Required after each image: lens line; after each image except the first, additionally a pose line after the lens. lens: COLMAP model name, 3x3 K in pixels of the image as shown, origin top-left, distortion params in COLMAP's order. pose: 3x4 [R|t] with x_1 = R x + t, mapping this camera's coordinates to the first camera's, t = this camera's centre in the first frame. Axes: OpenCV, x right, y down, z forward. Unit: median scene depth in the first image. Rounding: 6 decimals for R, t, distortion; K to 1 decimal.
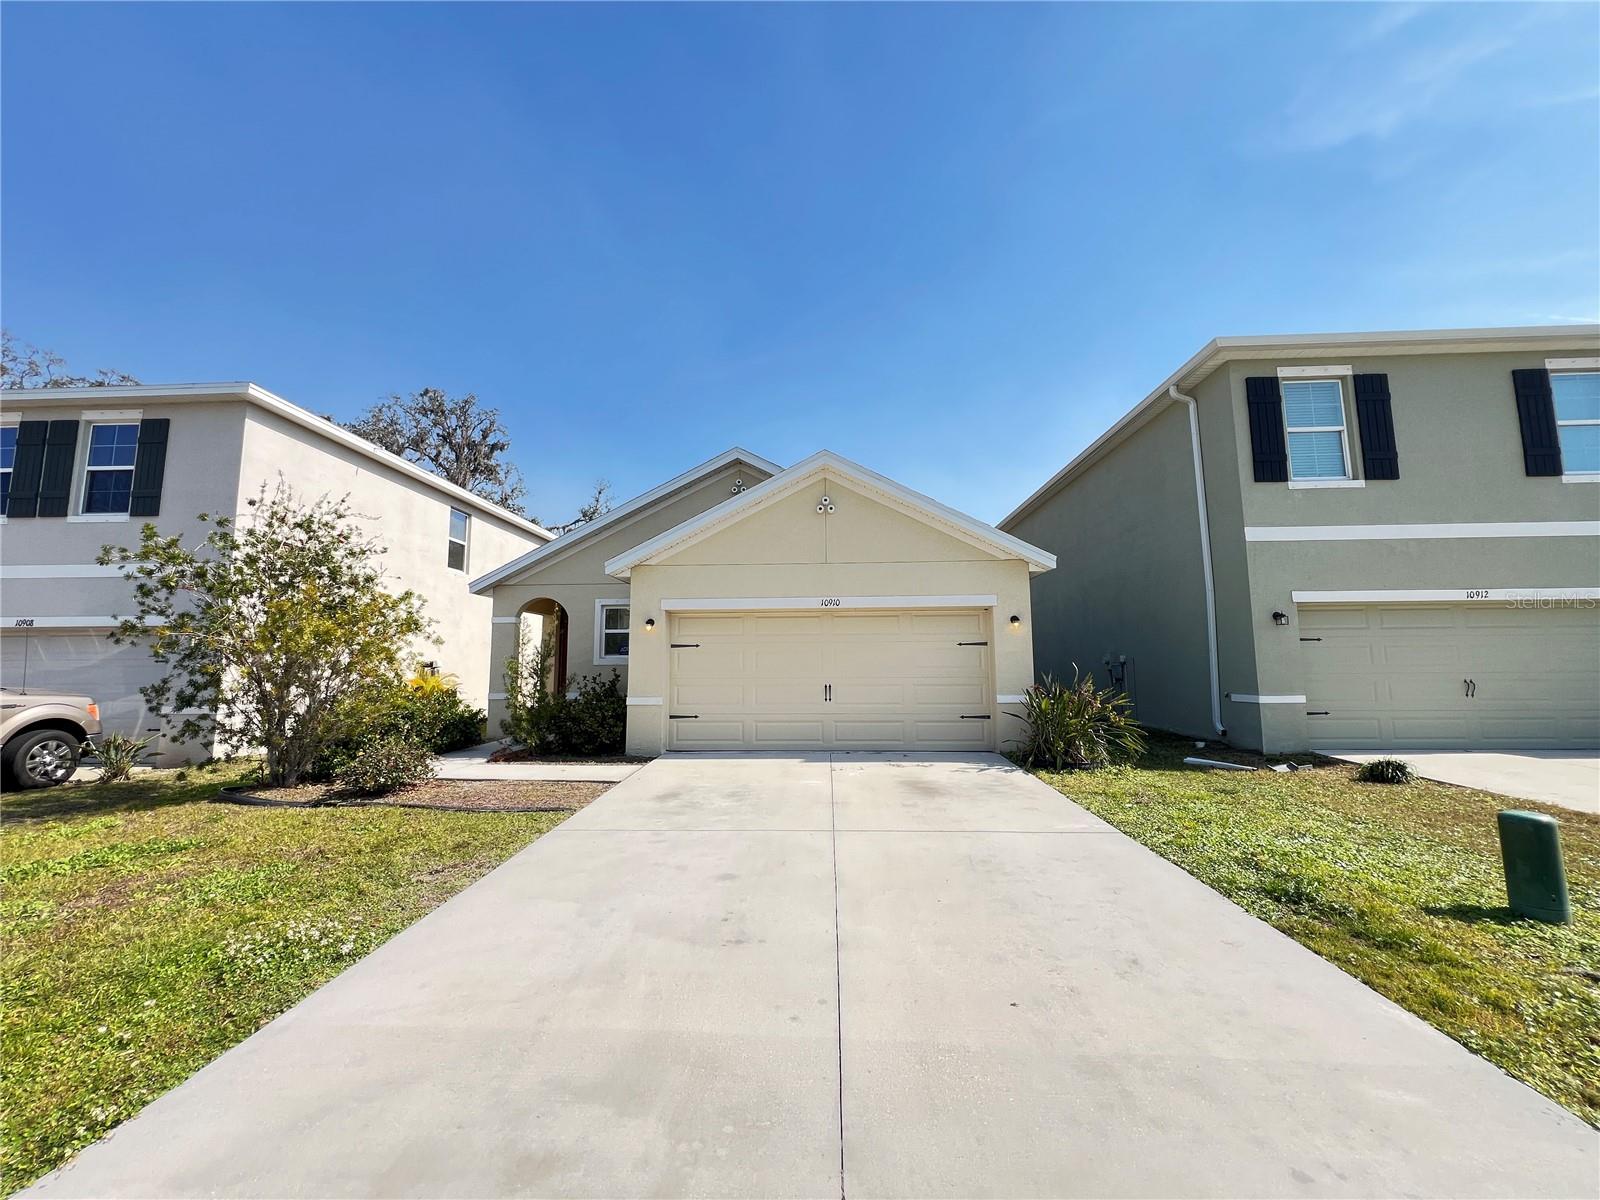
lens RADIAL K [[636.7, 0, 798.5], [0, 636.7, 586.6], [0, 0, 1]] dist [0.000557, 0.000385]
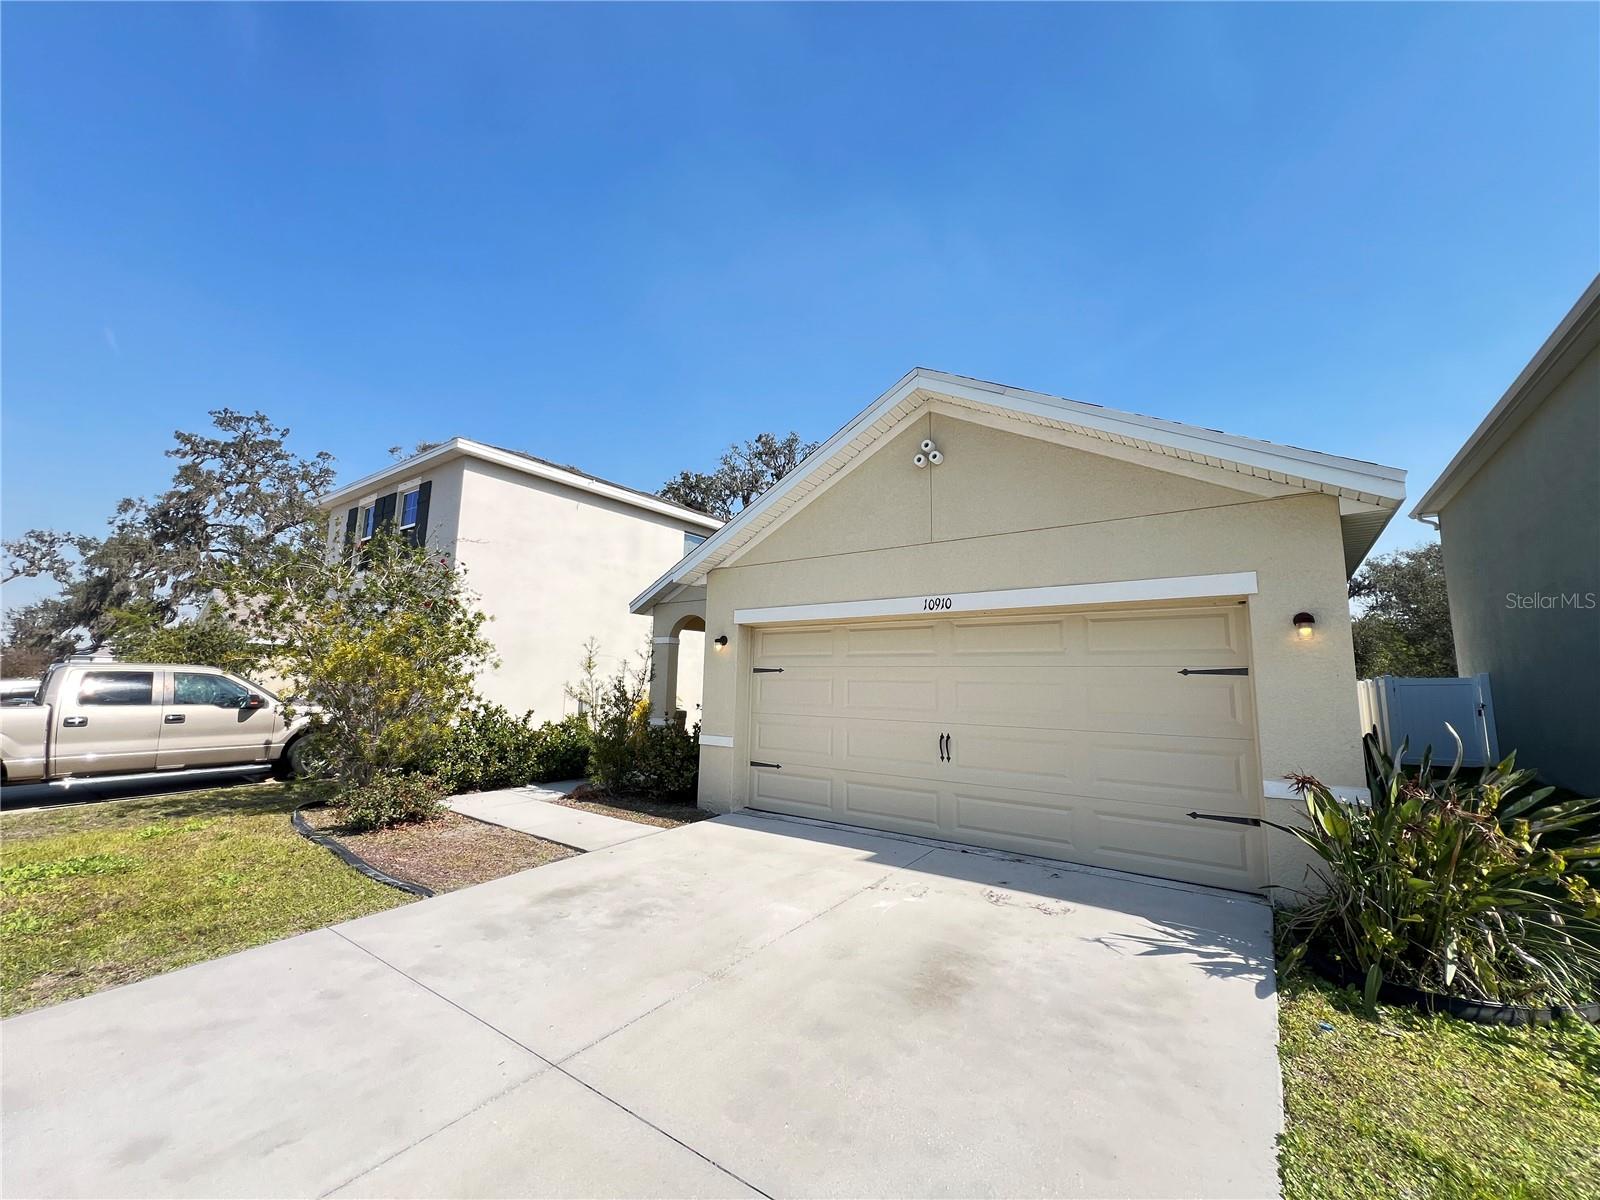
lens RADIAL K [[636.7, 0, 798.4], [0, 636.7, 594.7], [0, 0, 1]] dist [0.000557, 0.000385]
pose [[0.837492, -0.055997, -0.543573, 0.273564], [0.047735, 0.998430, -0.029309, 0.026976], [0.544361, -0.001401, 0.838850, 0.388999]]
